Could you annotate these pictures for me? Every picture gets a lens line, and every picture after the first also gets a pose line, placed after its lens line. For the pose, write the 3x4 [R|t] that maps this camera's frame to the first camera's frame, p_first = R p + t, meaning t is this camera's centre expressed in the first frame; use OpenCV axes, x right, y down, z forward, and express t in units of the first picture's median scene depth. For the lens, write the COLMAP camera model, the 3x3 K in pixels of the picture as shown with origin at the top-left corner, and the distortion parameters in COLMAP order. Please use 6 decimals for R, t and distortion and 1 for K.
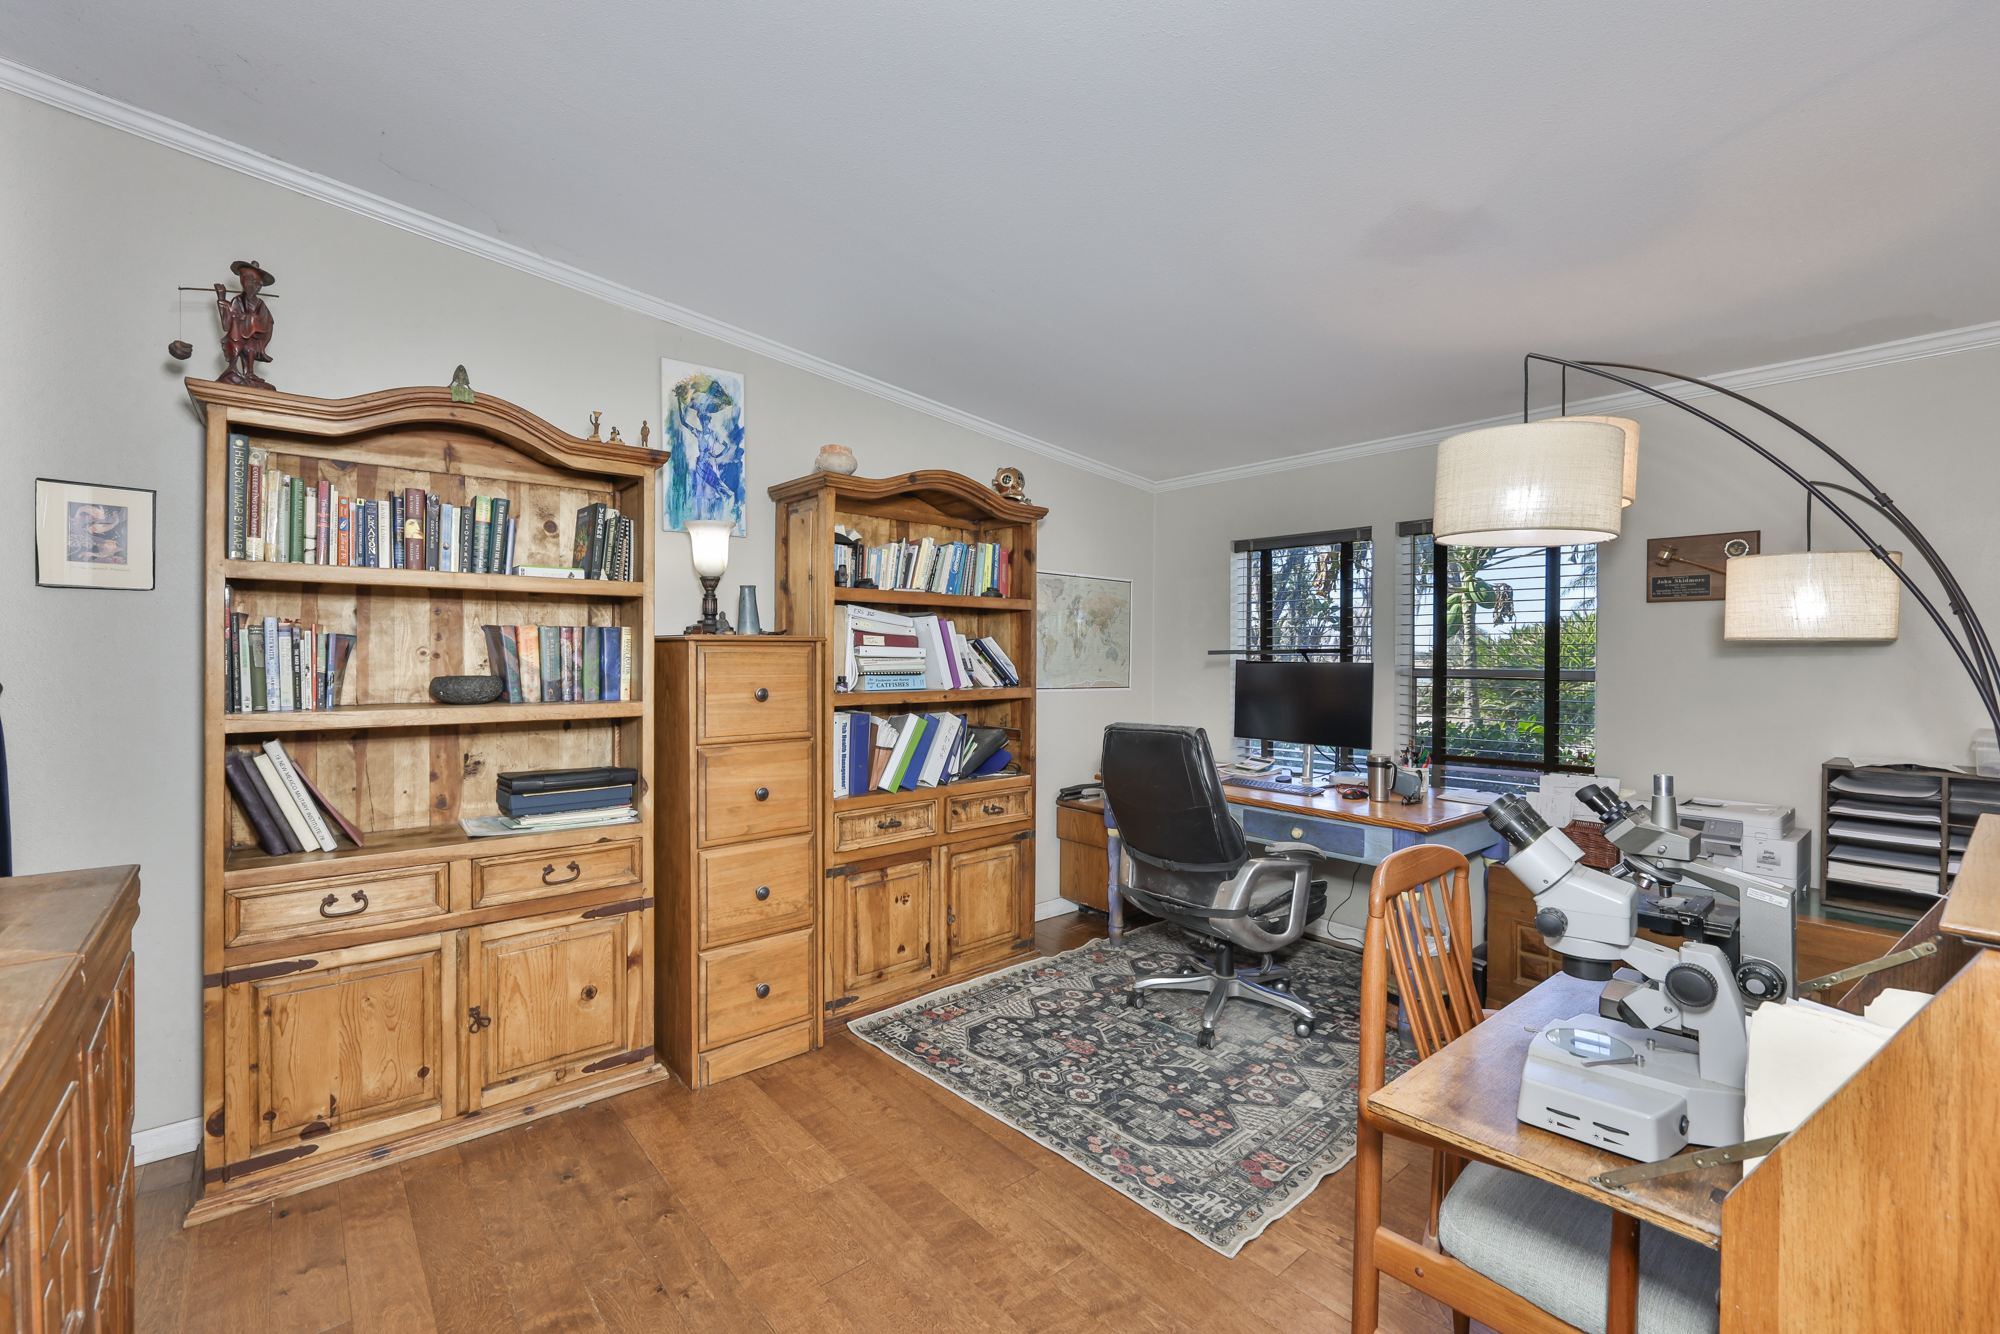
lens RADIAL K [[899.0, 0, 1000.6], [0, 899.0, 665.8], [0, 0, 1]] dist [0.002170, 0.000116]
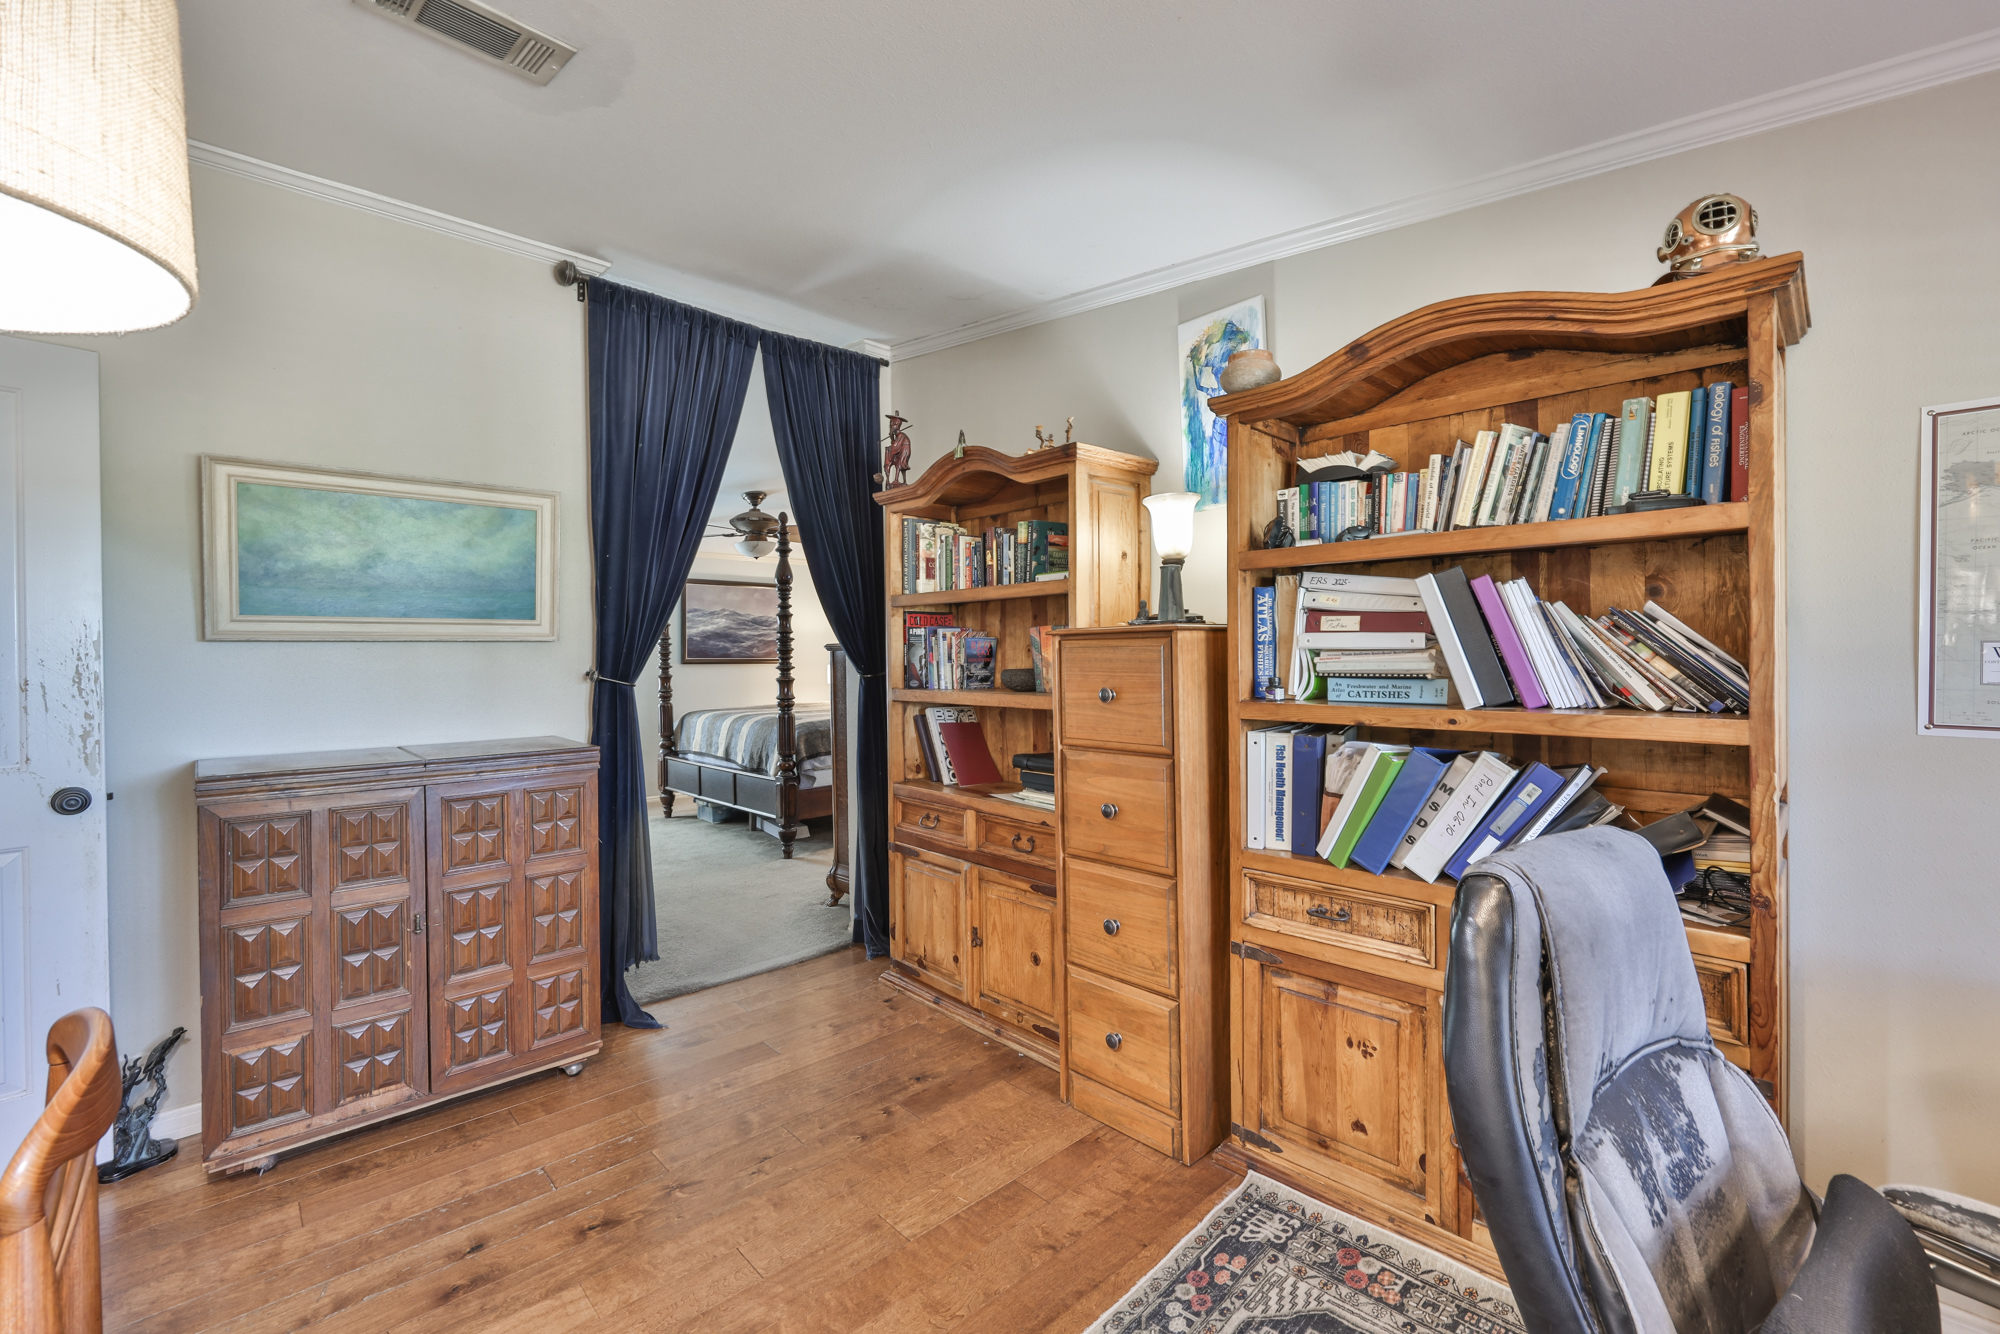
lens RADIAL K [[856.3, 0, 1000.8], [0, 856.3, 665.0], [0, 0, 1]] dist [-0.010510, 0.000136]
pose [[0.014908, 0.008554, -0.999852, 0.480004], [-0.003705, 0.999957, 0.008499, -0.002747], [0.999882, 0.003578, 0.014939, 0.778845]]
